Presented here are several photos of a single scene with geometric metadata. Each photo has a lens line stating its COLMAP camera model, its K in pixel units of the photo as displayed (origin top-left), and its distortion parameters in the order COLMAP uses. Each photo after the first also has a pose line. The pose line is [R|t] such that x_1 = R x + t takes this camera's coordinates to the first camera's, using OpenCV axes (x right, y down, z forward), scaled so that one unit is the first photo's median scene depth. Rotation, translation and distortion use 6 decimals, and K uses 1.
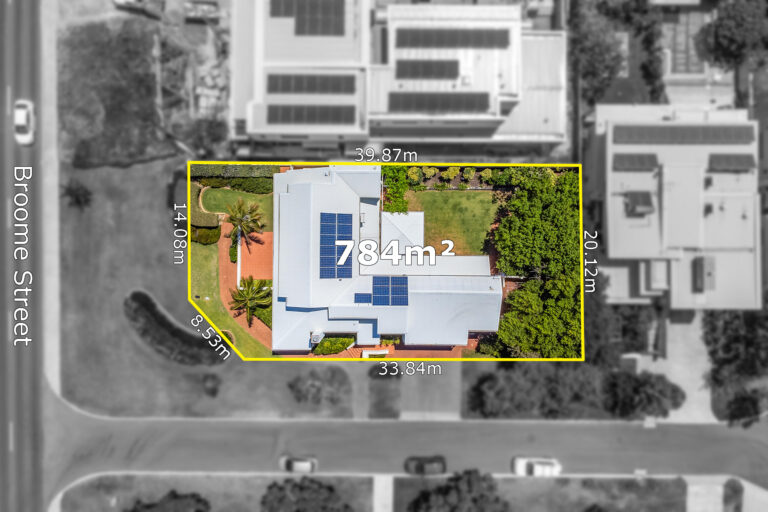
lens RADIAL K [[564.7, 0, 379.7], [0, 564.7, 256.5], [0, 0, 1]] dist [0.015415, -0.001767]
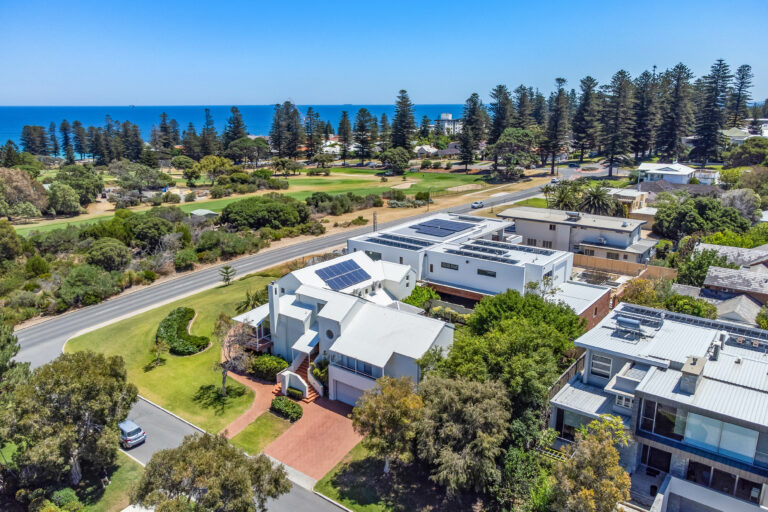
lens RADIAL K [[564.7, 0, 379.7], [0, 564.7, 256.5], [0, 0, 1]] dist [0.015415, -0.001767]
pose [[0.798931, 0.158507, -0.580159, 0.572658], [-0.600920, 0.249804, -0.759271, 0.706484], [0.024577, 0.955235, 0.294826, 0.542883]]
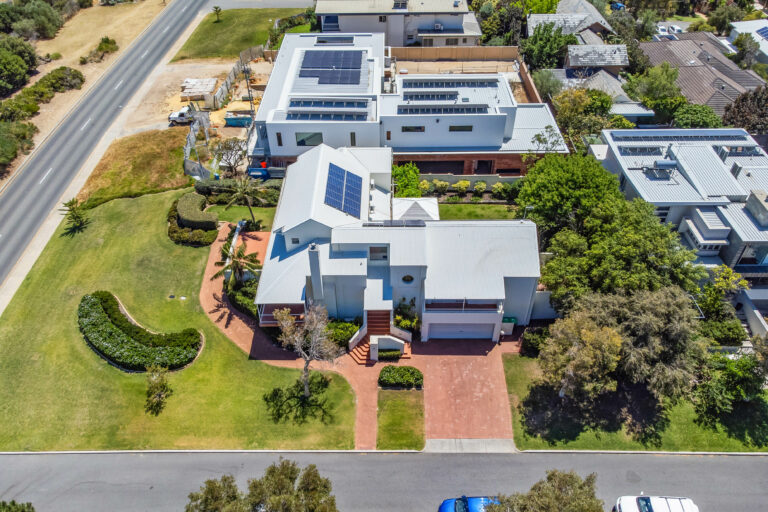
lens RADIAL K [[564.7, 0, 379.7], [0, 564.7, 256.5], [0, 0, 1]] dist [0.015415, -0.001767]
pose [[0.999959, -0.005322, -0.007285, -0.011244], [-0.001624, 0.688109, -0.725605, 0.629178], [0.008875, 0.725588, 0.688073, 0.388169]]
